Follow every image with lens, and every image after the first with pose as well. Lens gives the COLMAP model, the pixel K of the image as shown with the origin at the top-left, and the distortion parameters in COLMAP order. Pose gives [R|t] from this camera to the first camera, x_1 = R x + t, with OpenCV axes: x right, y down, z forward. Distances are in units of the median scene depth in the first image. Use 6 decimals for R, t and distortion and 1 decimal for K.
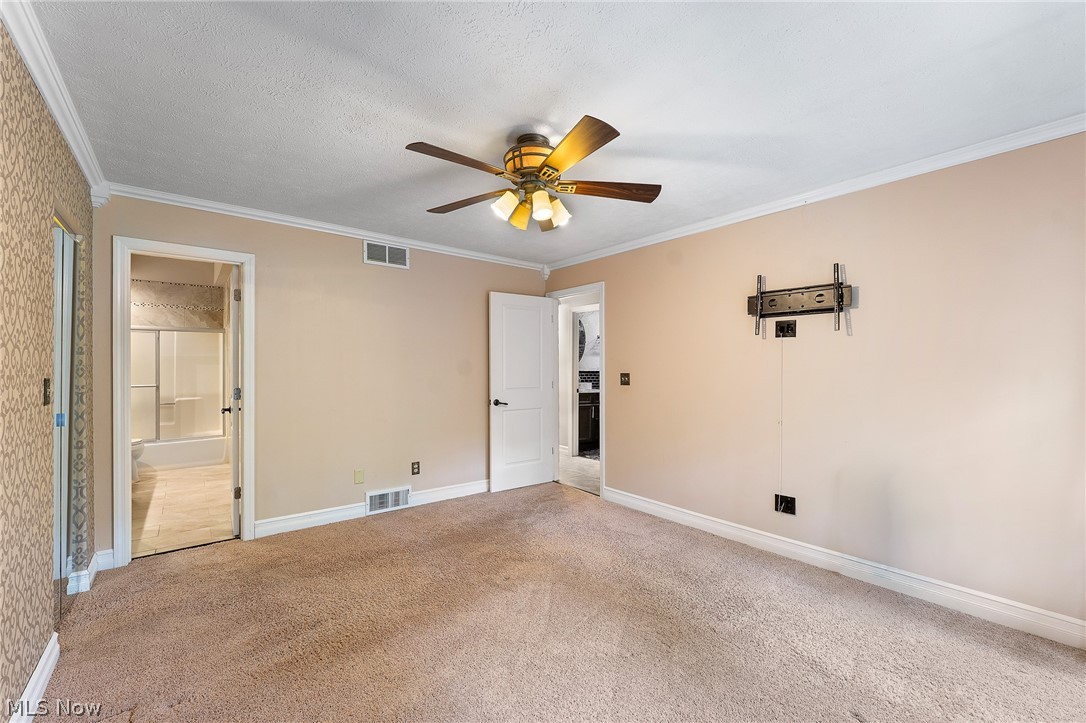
lens RADIAL K [[438.9, 0, 545.8], [0, 438.9, 366.1], [0, 0, 1]] dist [0.001054, -0.000722]
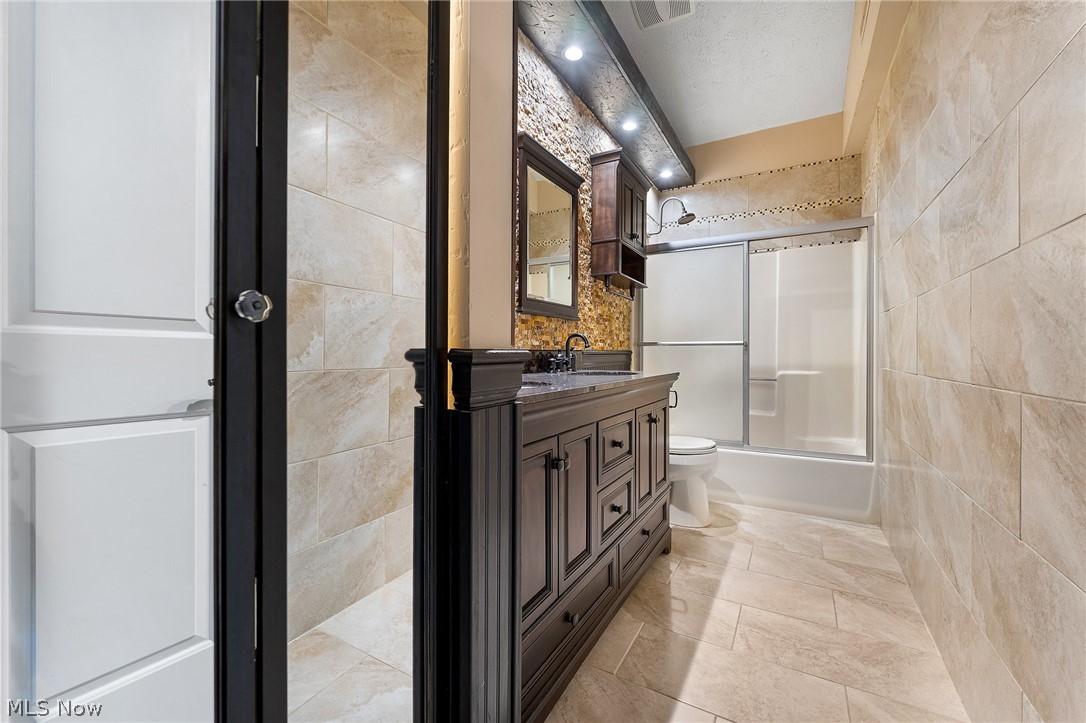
lens RADIAL K [[438.9, 0, 545.1], [0, 438.9, 356.8], [0, 0, 1]] dist [0.001054, -0.000722]
pose [[0.352004, 0.007863, -0.935965, -0.431706], [0.002756, 0.999952, 0.009437, 0.050755], [0.935994, -0.005901, 0.351966, 0.535611]]
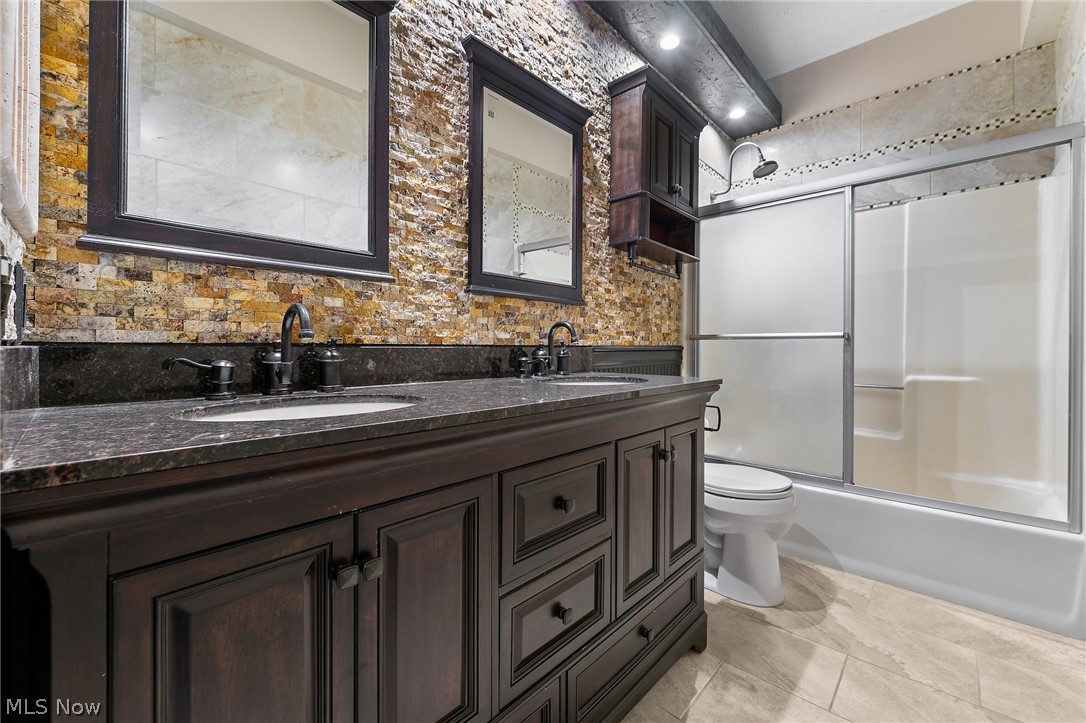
lens RADIAL K [[438.9, 0, 544.1], [0, 438.9, 350.3], [0, 0, 1]] dist [0.001054, -0.000722]
pose [[0.133196, 0.006889, -0.991066, -0.510003], [0.000724, 0.999975, 0.007048, 0.049698], [0.991089, -0.001656, 0.133188, 0.643233]]
